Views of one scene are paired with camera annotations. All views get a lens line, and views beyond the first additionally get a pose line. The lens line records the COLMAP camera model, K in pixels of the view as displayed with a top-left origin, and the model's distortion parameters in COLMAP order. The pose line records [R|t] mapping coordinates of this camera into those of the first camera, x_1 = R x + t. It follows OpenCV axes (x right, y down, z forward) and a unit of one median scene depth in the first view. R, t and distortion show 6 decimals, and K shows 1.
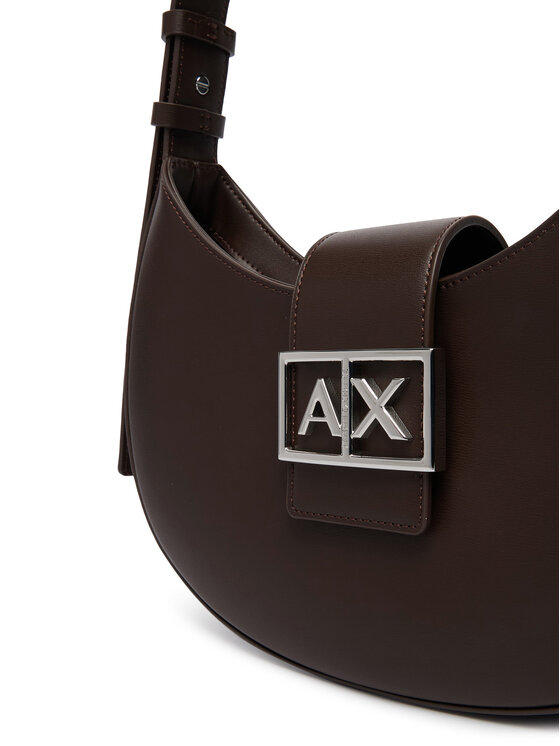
lens RADIAL K [[644.3, 0, 280.0], [0, 644.3, 373.0], [0, 0, 1]] dist [-0.011796, -0.007705]
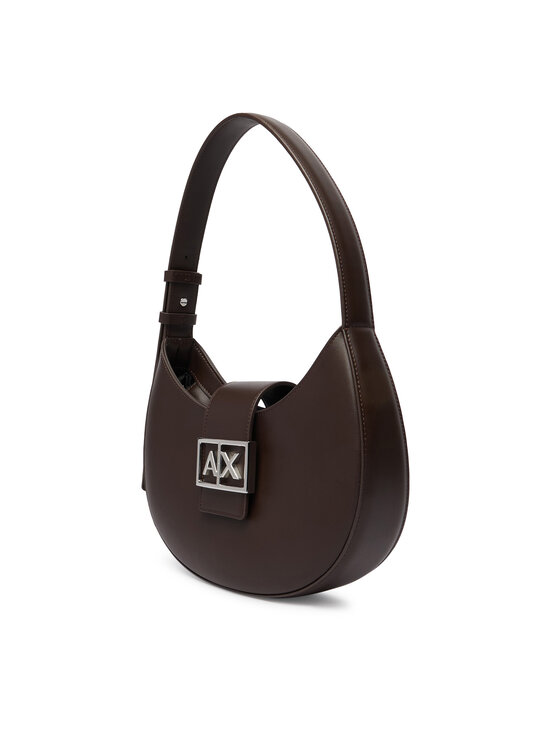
lens RADIAL K [[644.3, 0, 280.0], [0, 644.3, 373.0], [0, 0, 1]] dist [-0.011796, -0.007705]
pose [[0.985604, 0.025264, -0.167174, 0.677941], [-0.034270, 0.998100, -0.051208, -0.157973], [0.165562, 0.056200, 0.984597, -1.234357]]
